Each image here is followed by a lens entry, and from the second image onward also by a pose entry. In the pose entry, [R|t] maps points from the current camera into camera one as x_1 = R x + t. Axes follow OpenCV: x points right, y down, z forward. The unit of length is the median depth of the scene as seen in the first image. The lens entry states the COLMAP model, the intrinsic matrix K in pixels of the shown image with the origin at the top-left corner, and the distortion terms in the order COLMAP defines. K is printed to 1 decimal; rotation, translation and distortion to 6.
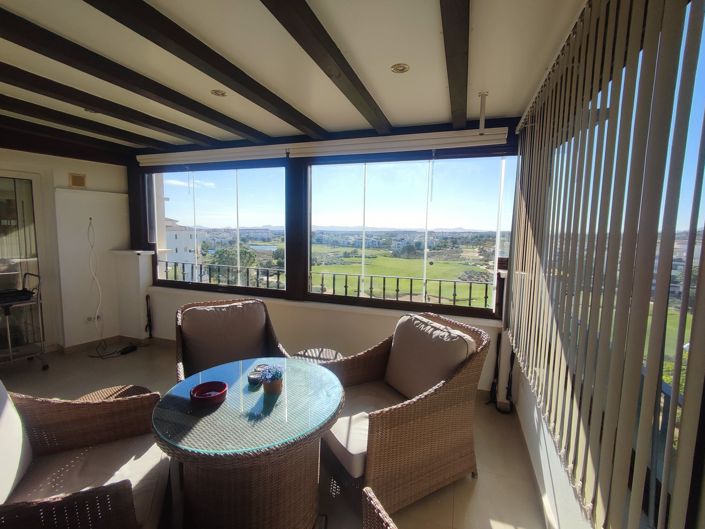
lens RADIAL K [[324.1, 0, 354.6], [0, 324.1, 260.5], [0, 0, 1]] dist [-0.002089, -0.000445]
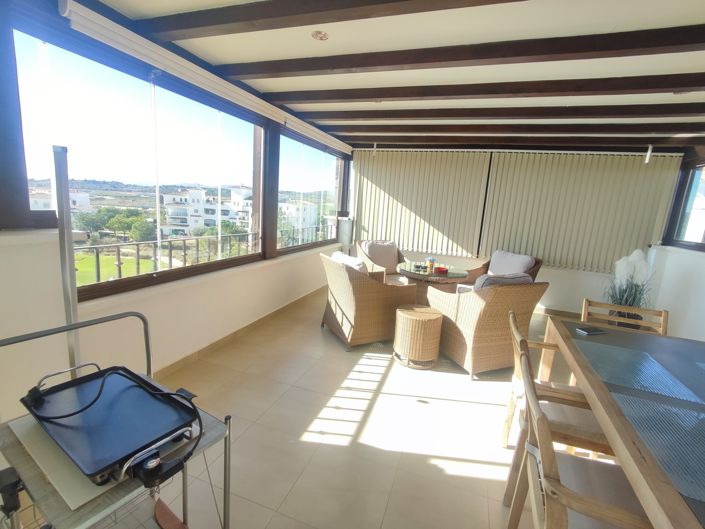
lens RADIAL K [[334.5, 0, 352.5], [0, 334.5, 264.5], [0, 0, 1]] dist [0.000844, 0.000094]
pose [[0.022784, -0.198962, 0.979742, -1.079638], [0.032607, 0.979623, 0.198179, -0.060764], [-0.999209, 0.027431, 0.028807, 0.579674]]
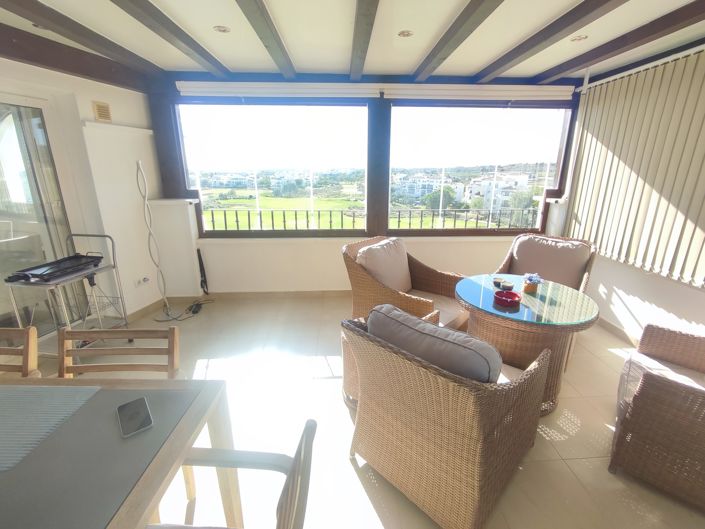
lens RADIAL K [[324.1, 0, 354.6], [0, 324.1, 260.5], [0, 0, 1]] dist [-0.002089, -0.000445]
pose [[0.932231, -0.116939, 0.342447, -0.534737], [0.051391, 0.979536, 0.194595, -0.014548], [-0.358195, -0.163809, 0.919164, 0.007640]]
